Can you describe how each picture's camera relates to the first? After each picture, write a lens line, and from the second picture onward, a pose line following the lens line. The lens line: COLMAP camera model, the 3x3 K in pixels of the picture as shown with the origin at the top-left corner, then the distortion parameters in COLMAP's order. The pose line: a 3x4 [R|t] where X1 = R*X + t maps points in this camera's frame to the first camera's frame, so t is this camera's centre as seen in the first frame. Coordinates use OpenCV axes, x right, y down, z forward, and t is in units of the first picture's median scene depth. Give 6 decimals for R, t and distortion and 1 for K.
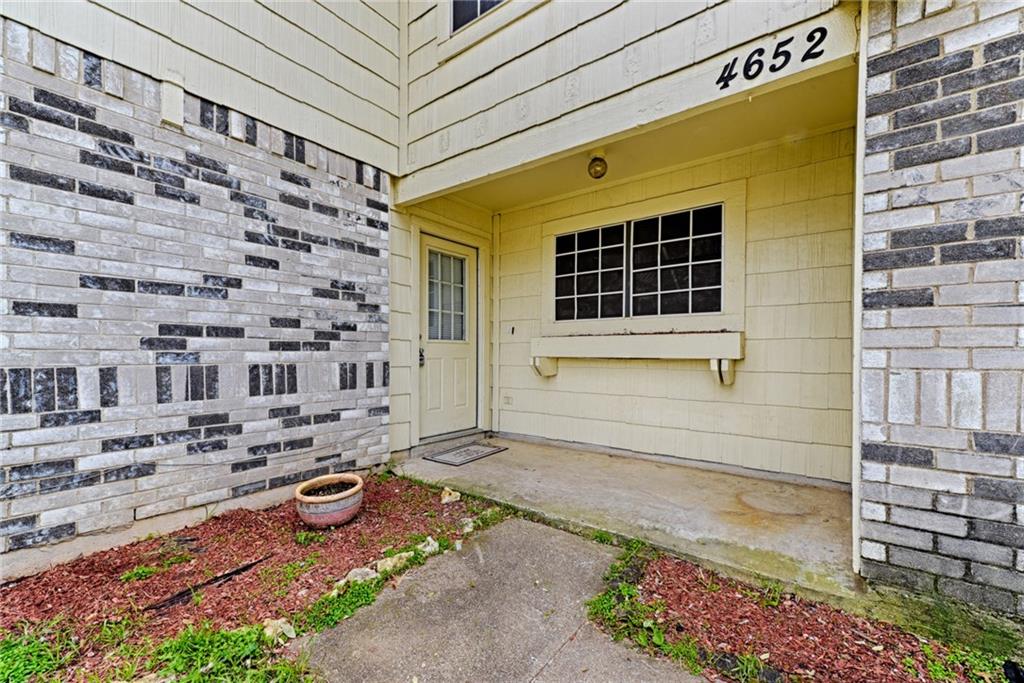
lens RADIAL K [[418.1, 0, 512.1], [0, 418.1, 351.3], [0, 0, 1]] dist [0.000245, -0.000153]
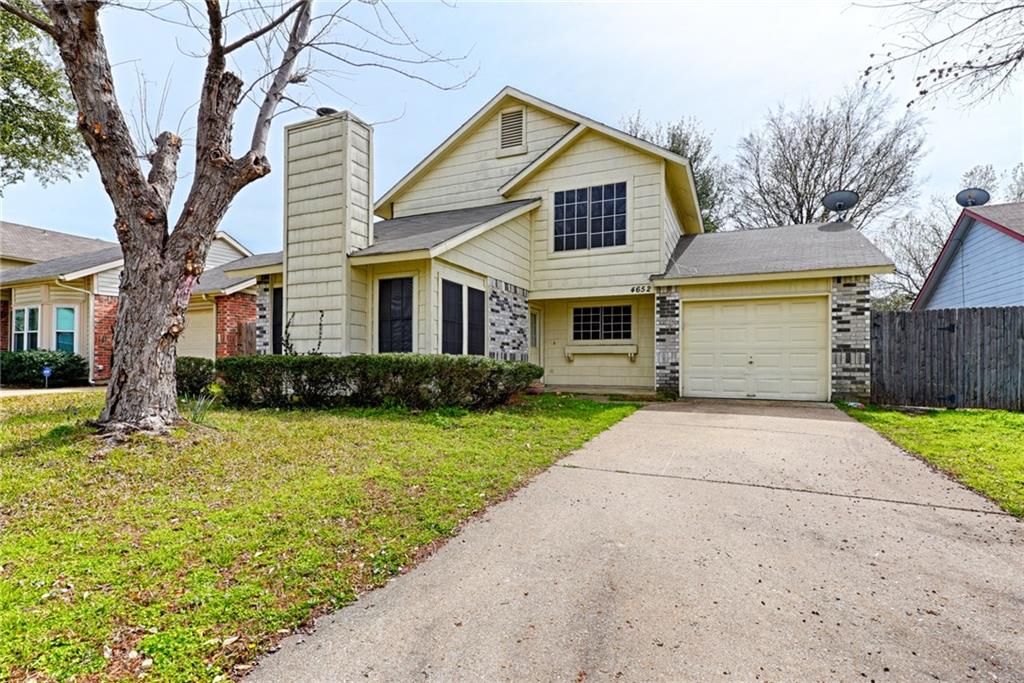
lens RADIAL K [[484.1, 0, 512.0], [0, 484.1, 341.5], [0, 0, 1]] dist [0.000309, 0.000002]
pose [[0.972399, 0.010140, 0.233102, -1.371600], [-0.000944, 0.999218, -0.039527, 0.081178], [-0.233321, 0.038215, 0.971649, -2.618366]]
